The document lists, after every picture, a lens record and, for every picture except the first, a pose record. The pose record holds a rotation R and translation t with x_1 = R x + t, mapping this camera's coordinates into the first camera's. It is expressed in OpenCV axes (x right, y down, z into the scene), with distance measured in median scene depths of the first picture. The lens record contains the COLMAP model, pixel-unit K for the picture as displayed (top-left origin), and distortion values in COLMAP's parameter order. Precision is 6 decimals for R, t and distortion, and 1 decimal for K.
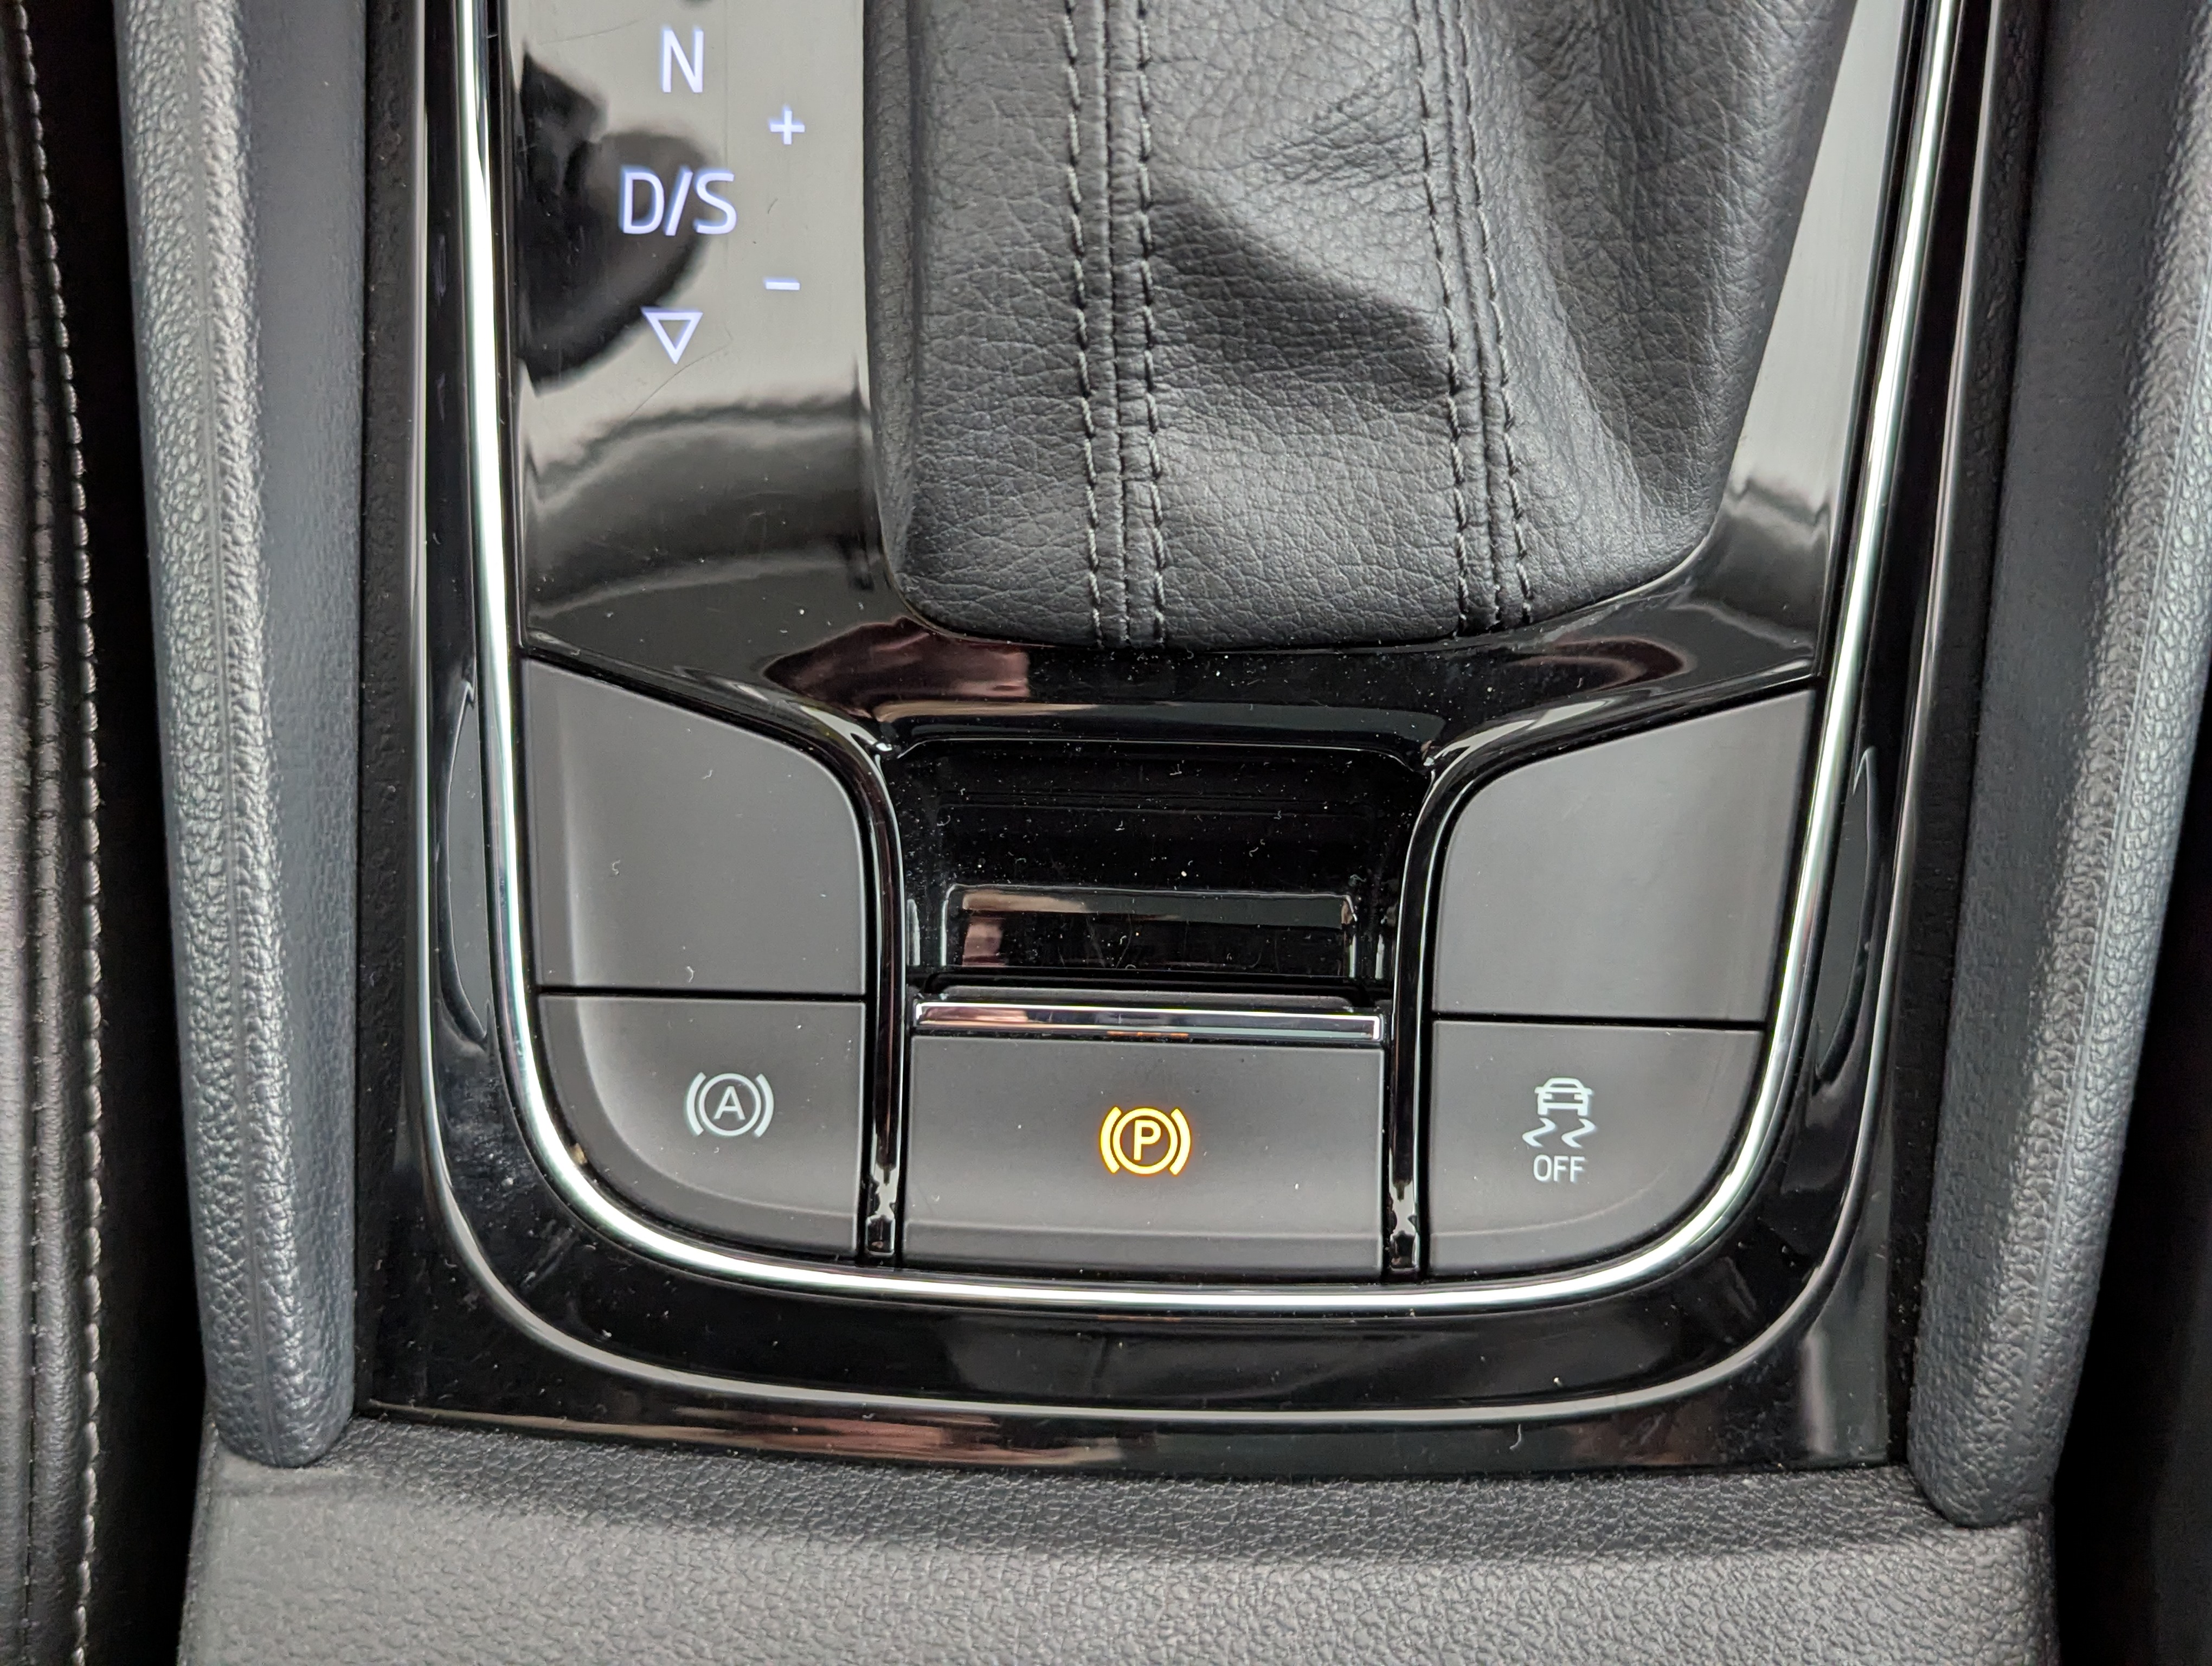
lens RADIAL K [[1931.0, 0, 1114.3], [0, 1931.0, 834.7], [0, 0, 1]] dist [0.041284, -0.014875]
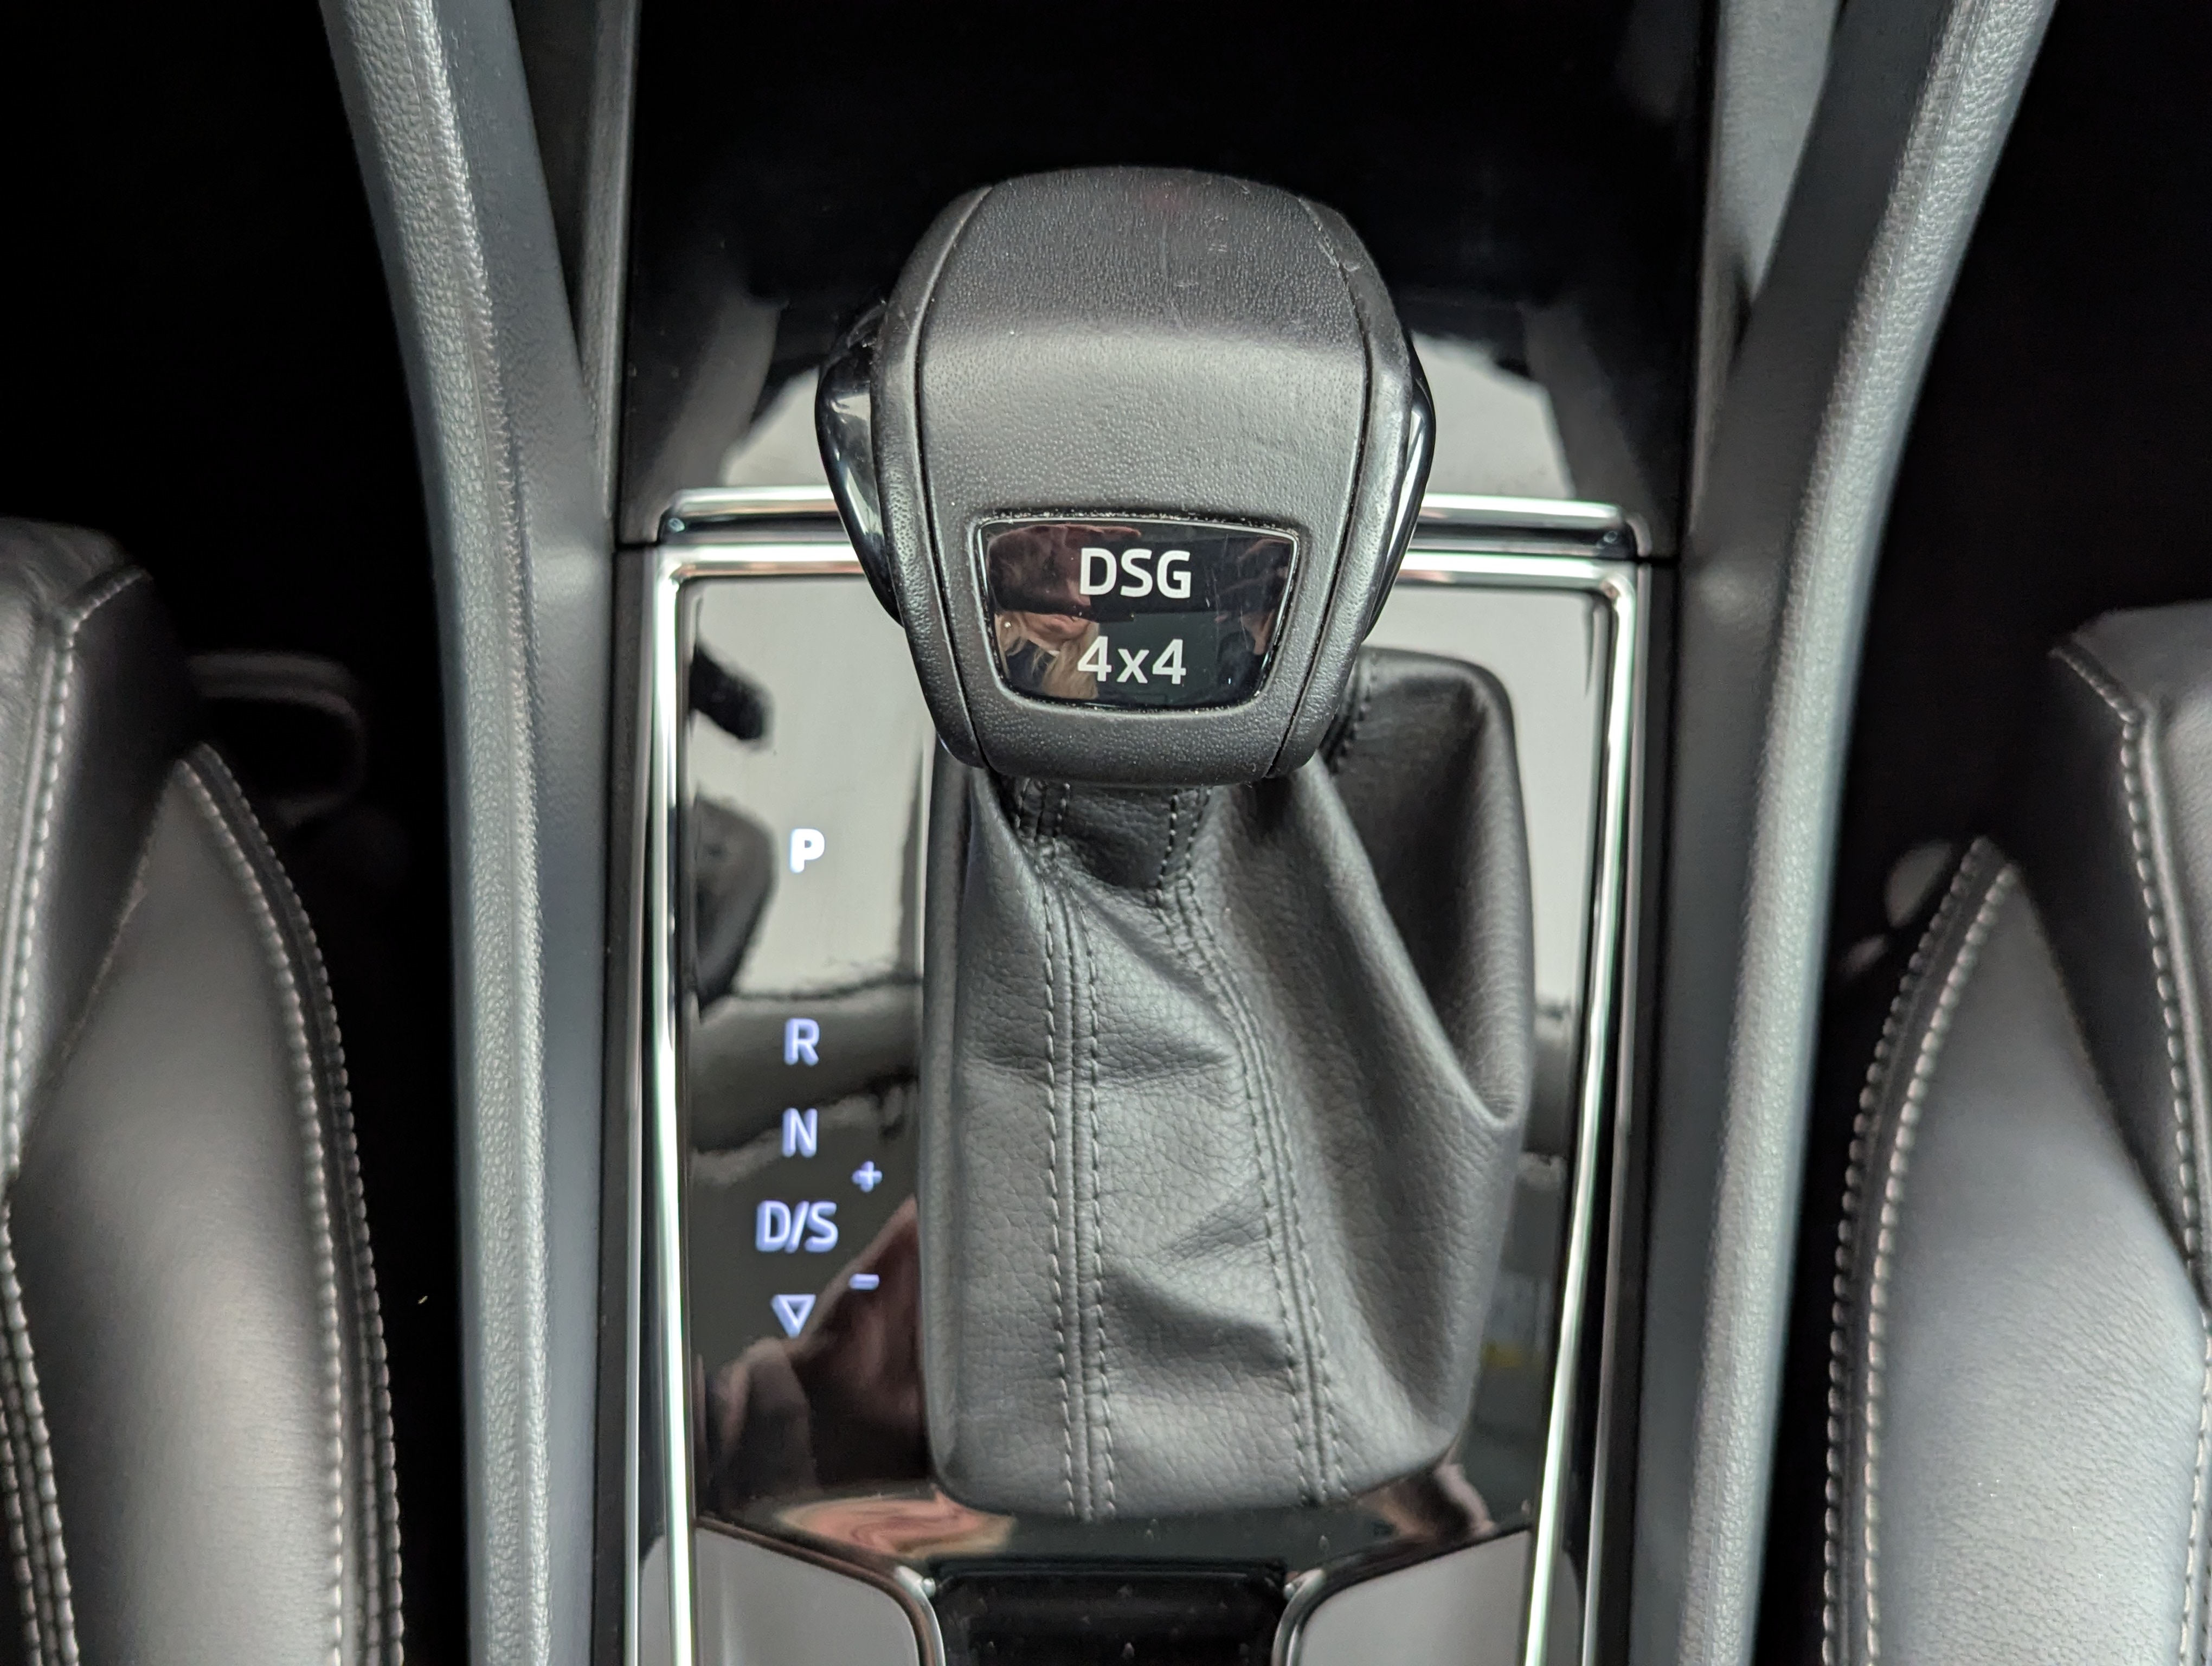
lens RADIAL K [[2086.0, 0, 1106.0], [0, 2086.0, 833.0], [0, 0, 1]] dist [0.050444, -0.021196]
pose [[0.999427, -0.013334, 0.031120, -0.027237], [0.017226, 0.991579, -0.128350, -0.452281], [-0.029146, 0.128813, 0.991241, -0.786294]]
